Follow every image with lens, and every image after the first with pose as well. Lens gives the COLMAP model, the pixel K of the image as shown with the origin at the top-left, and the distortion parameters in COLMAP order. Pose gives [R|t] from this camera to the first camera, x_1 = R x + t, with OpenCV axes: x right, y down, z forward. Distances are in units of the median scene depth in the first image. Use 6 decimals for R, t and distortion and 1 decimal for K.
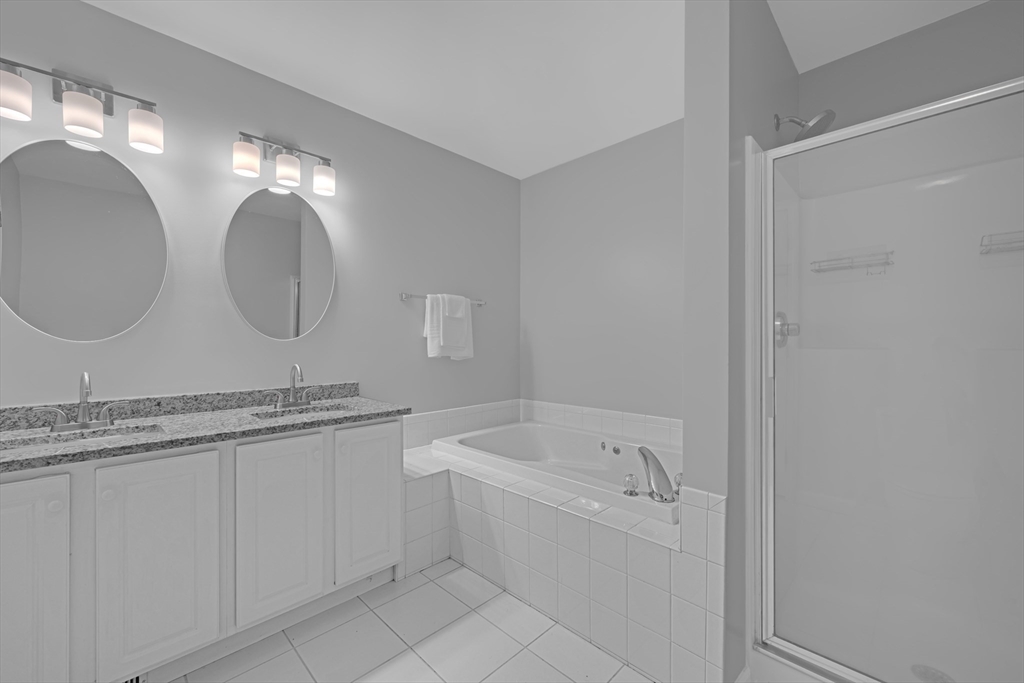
lens RADIAL K [[418.1, 0, 521.3], [0, 418.1, 336.8], [0, 0, 1]] dist [-0.002121, 0.000864]
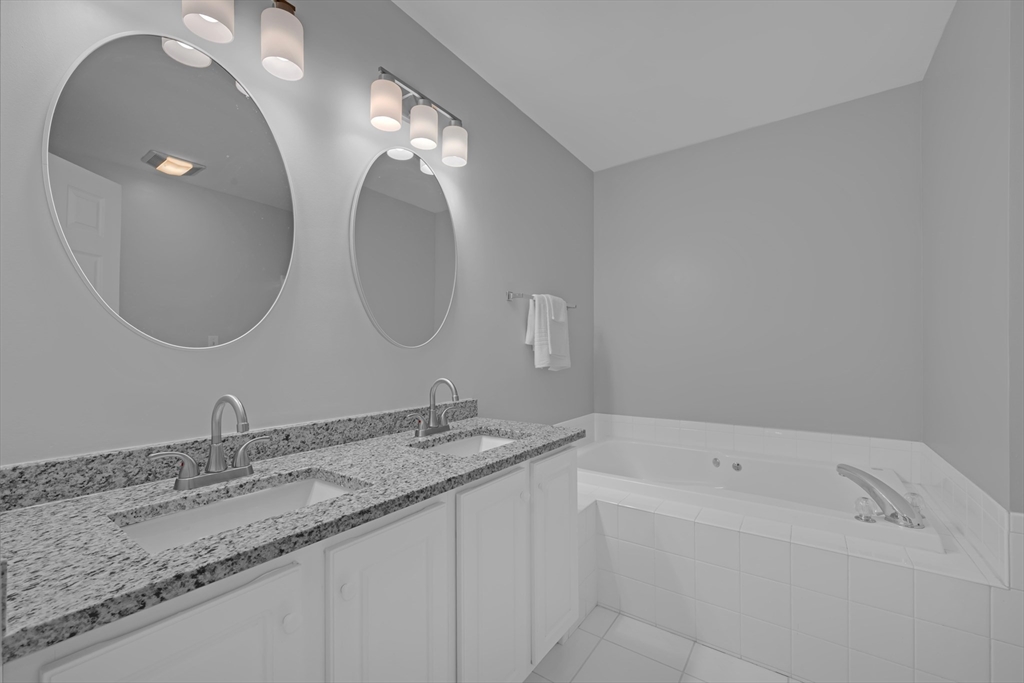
lens RADIAL K [[418.1, 0, 510.4], [0, 418.1, 346.8], [0, 0, 1]] dist [-0.002121, 0.000864]
pose [[0.987217, -0.003119, 0.159352, -0.598938], [0.003699, 0.999988, -0.003344, 0.012481], [-0.159340, 0.003891, 0.987216, 0.242877]]
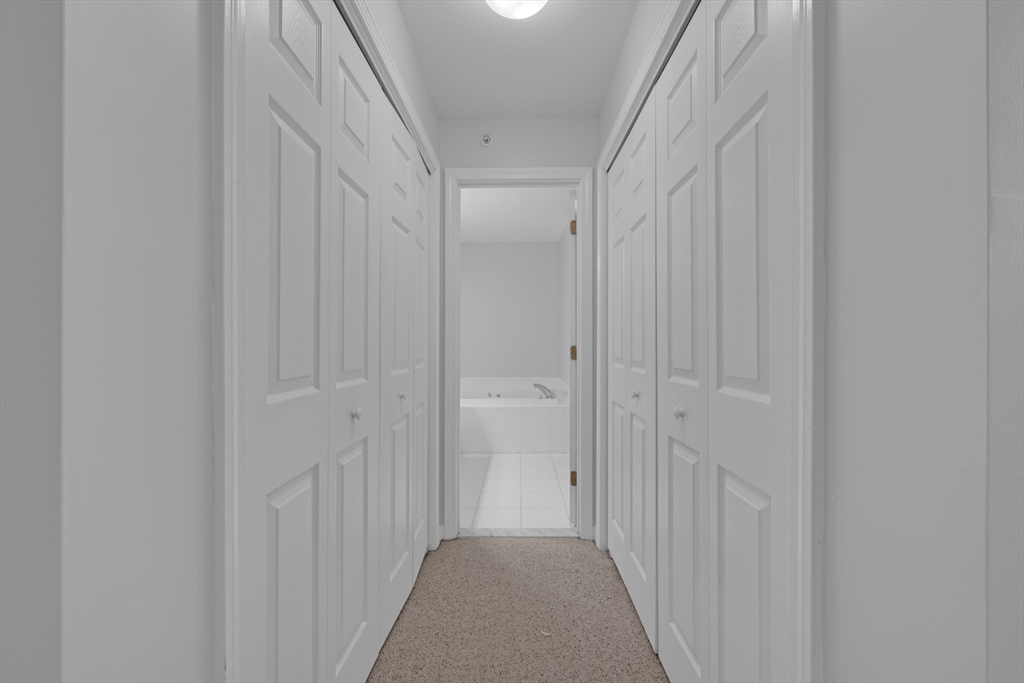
lens RADIAL K [[418.1, 0, 513.2], [0, 418.1, 343.6], [0, 0, 1]] dist [-0.002121, 0.000864]
pose [[0.716529, 0.001804, 0.697555, -1.682417], [0.002939, 0.999980, -0.005606, 0.041264], [-0.697551, 0.006067, 0.716510, -0.770456]]
